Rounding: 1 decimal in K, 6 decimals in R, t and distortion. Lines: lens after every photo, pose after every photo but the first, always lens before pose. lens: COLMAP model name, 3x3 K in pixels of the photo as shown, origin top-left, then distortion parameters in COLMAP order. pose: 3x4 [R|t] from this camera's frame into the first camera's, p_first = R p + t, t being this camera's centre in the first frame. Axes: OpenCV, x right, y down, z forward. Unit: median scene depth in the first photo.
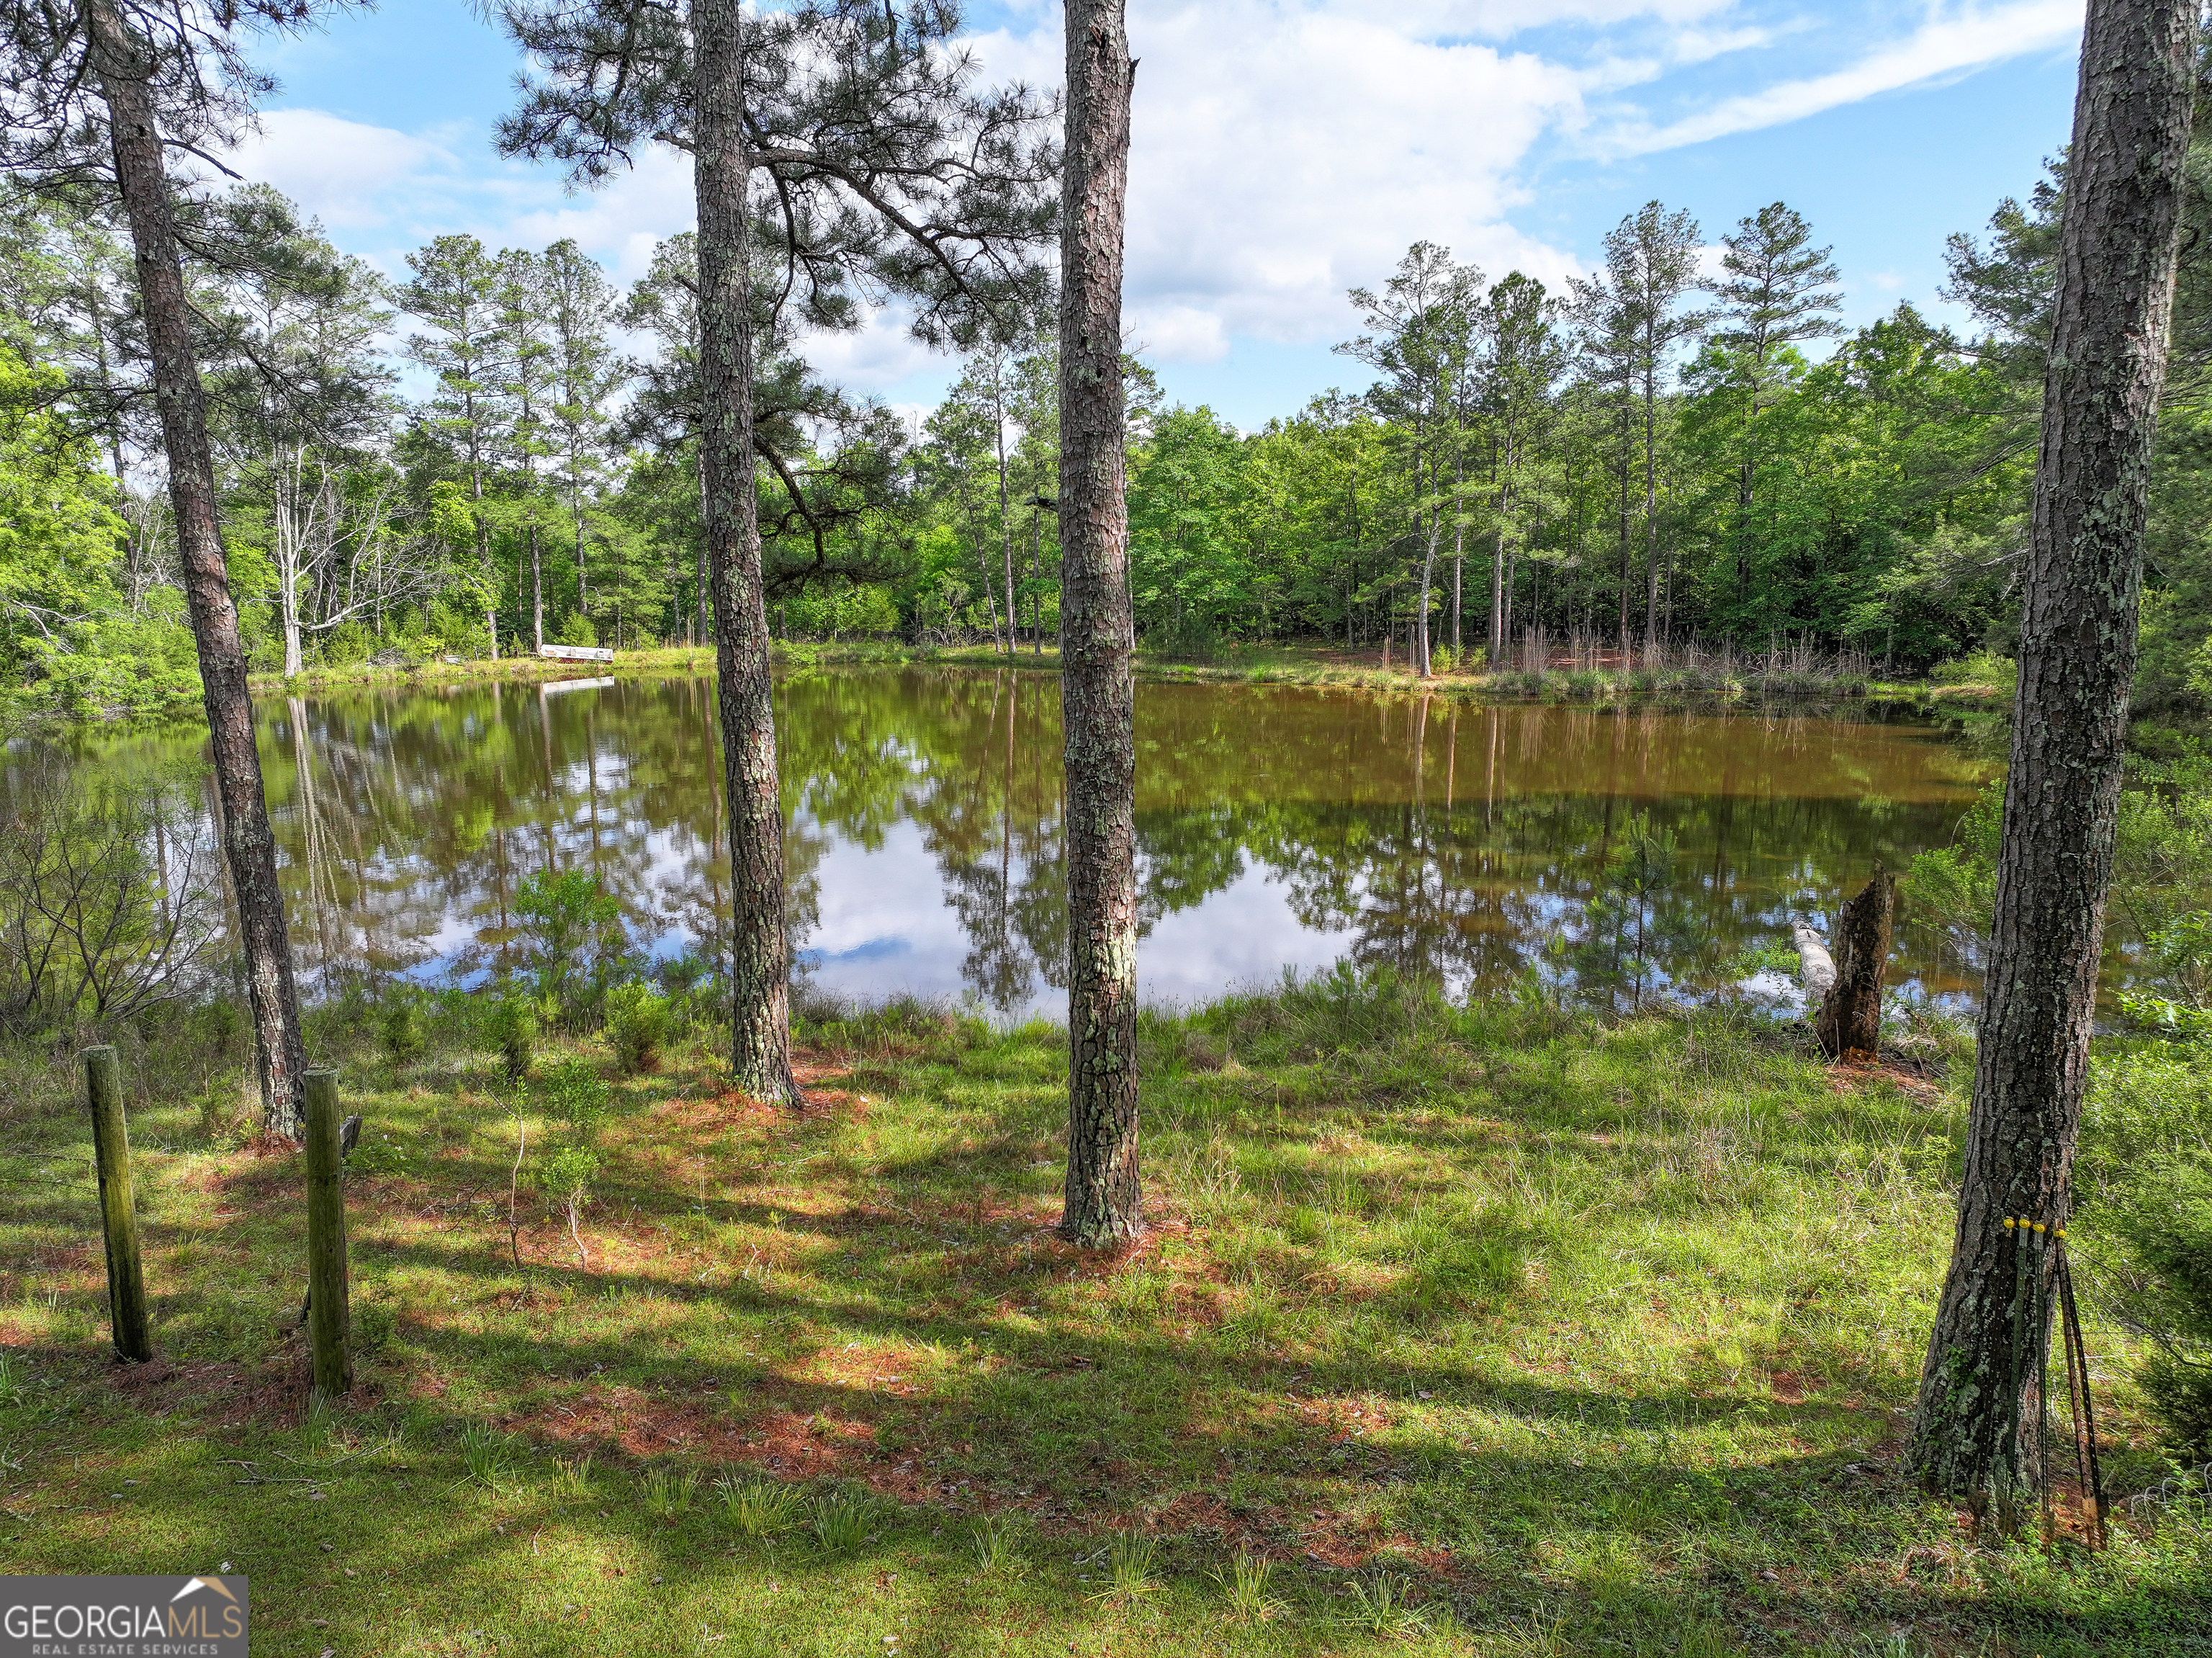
lens RADIAL K [[1535.8, 0, 1107.8], [0, 1535.8, 827.9], [0, 0, 1]] dist [-0.010481, -0.001272]
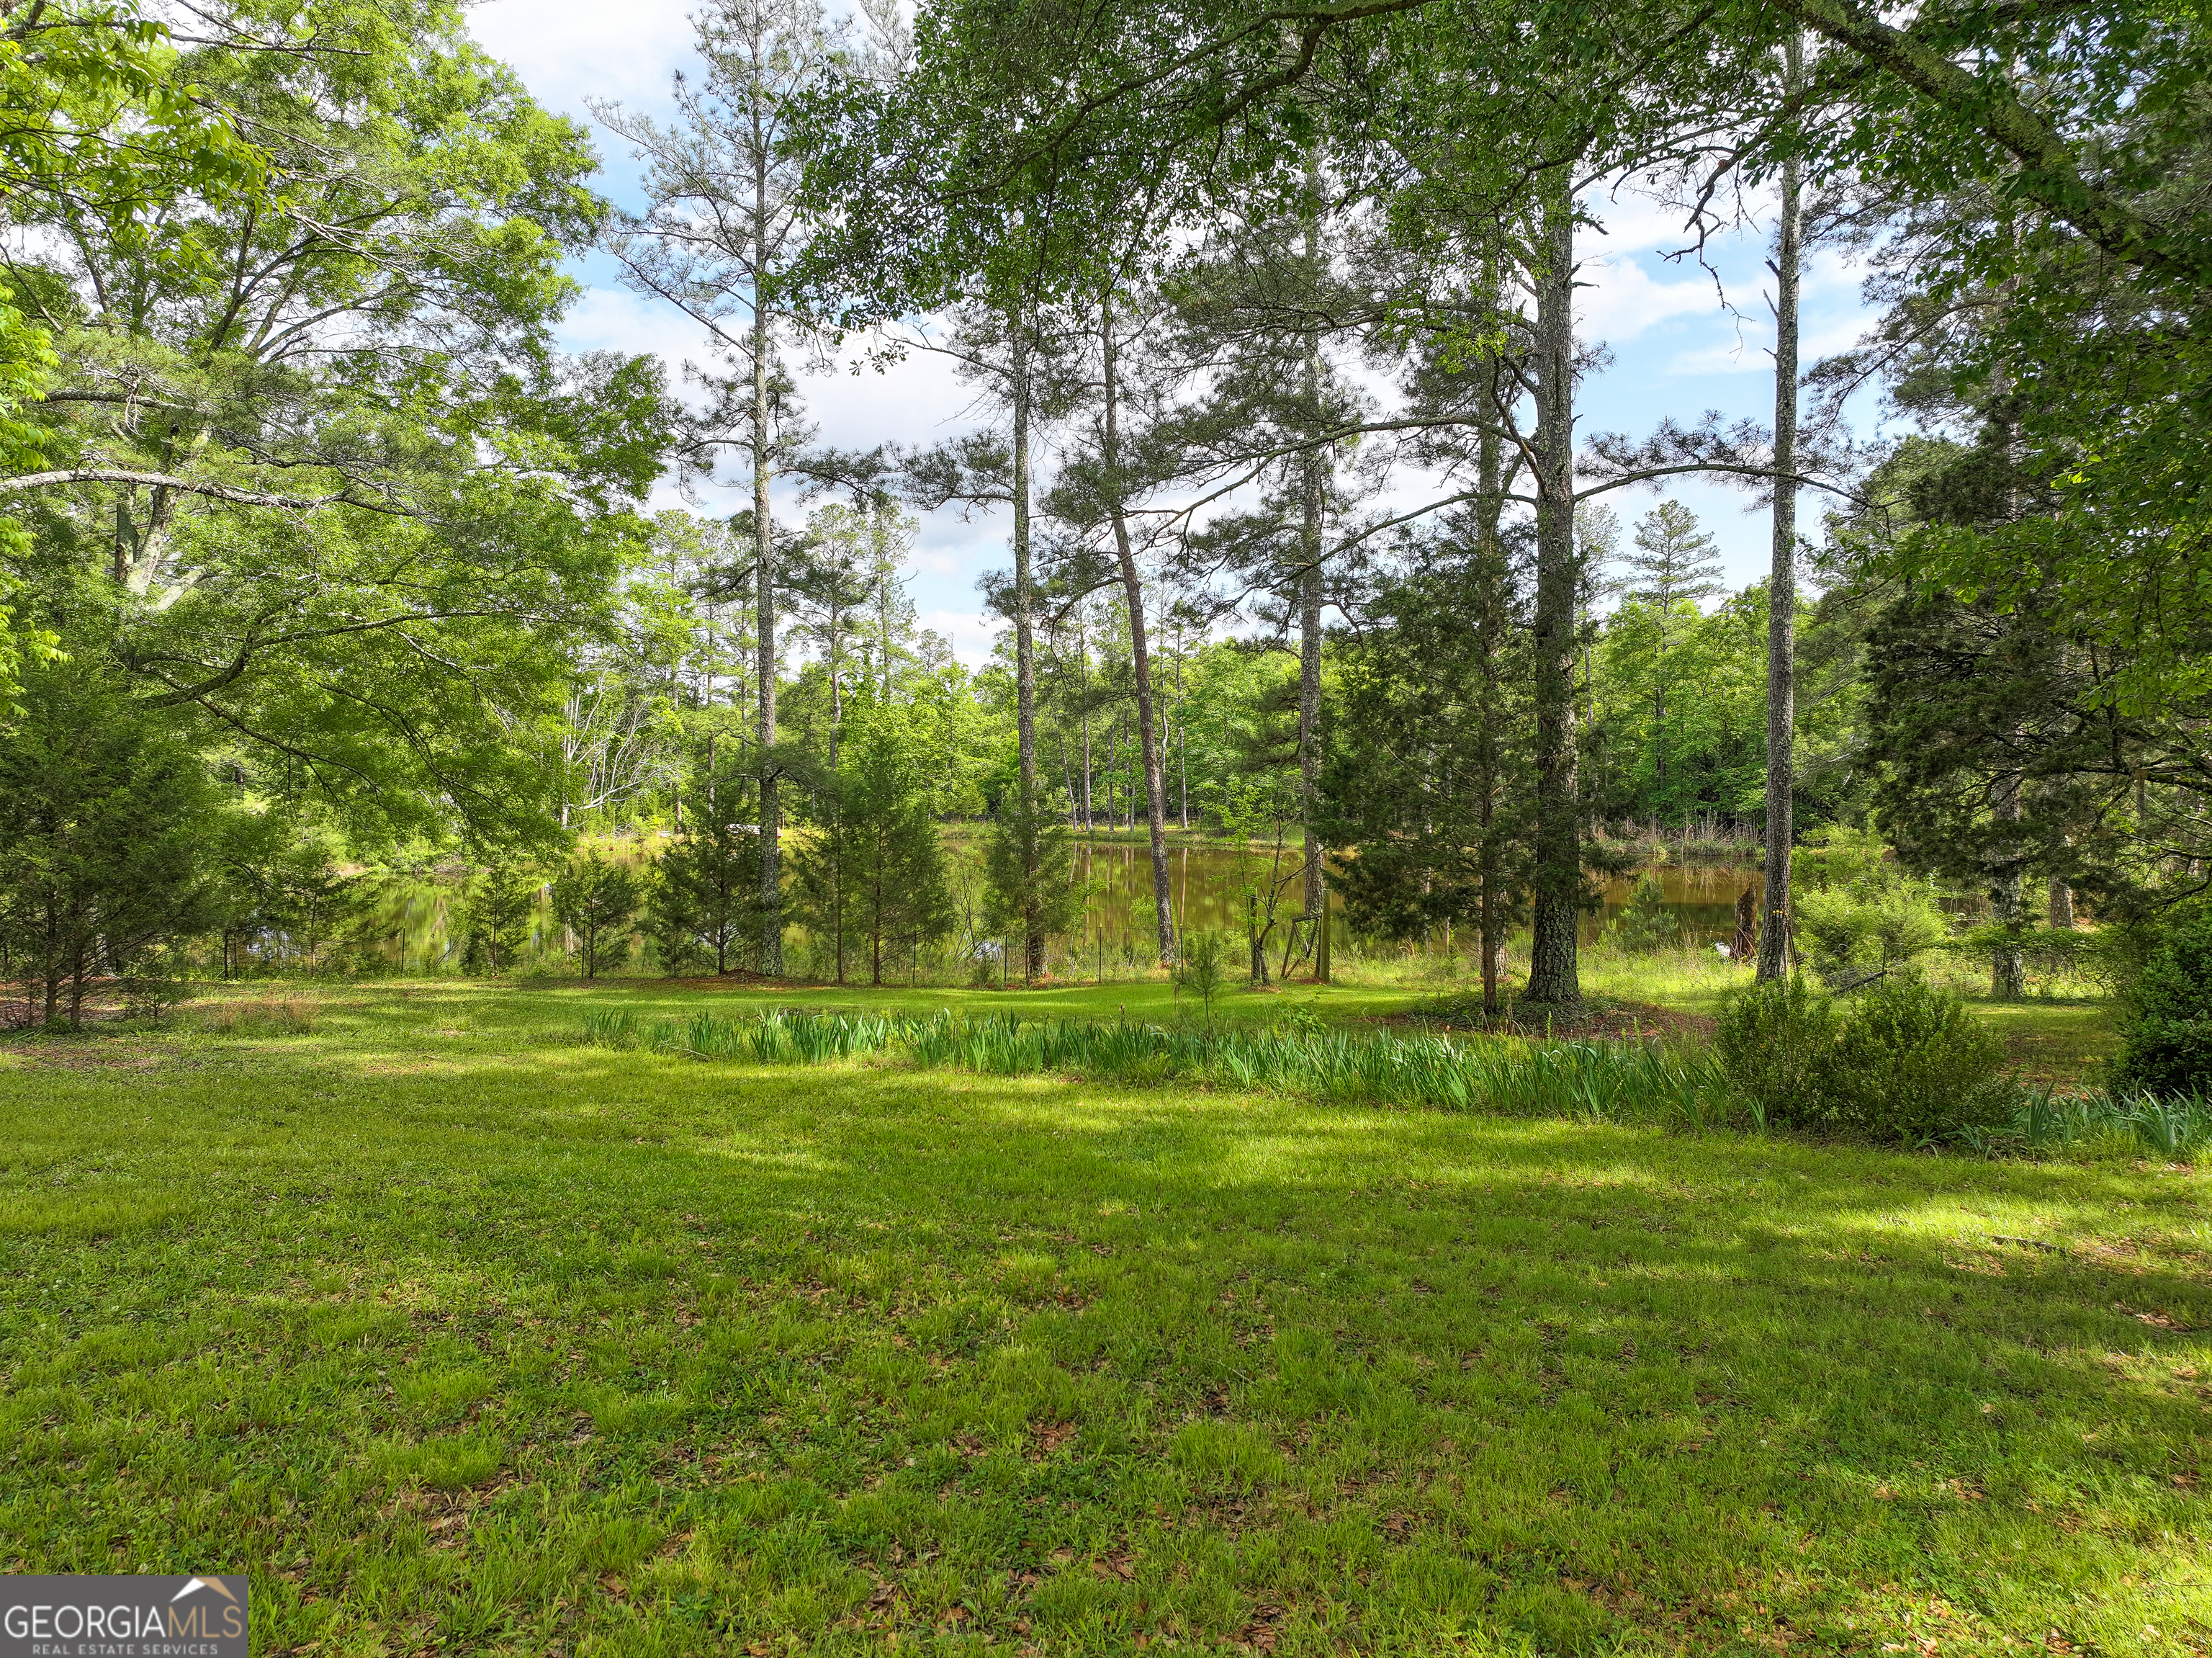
lens RADIAL K [[1535.8, 0, 1104.8], [0, 1535.8, 827.7], [0, 0, 1]] dist [-0.010481, -0.001272]
pose [[0.998731, -0.000627, 0.050368, -0.138147], [0.007038, 0.991850, -0.127220, 0.052283], [-0.049878, 0.127413, 0.990595, -0.294349]]
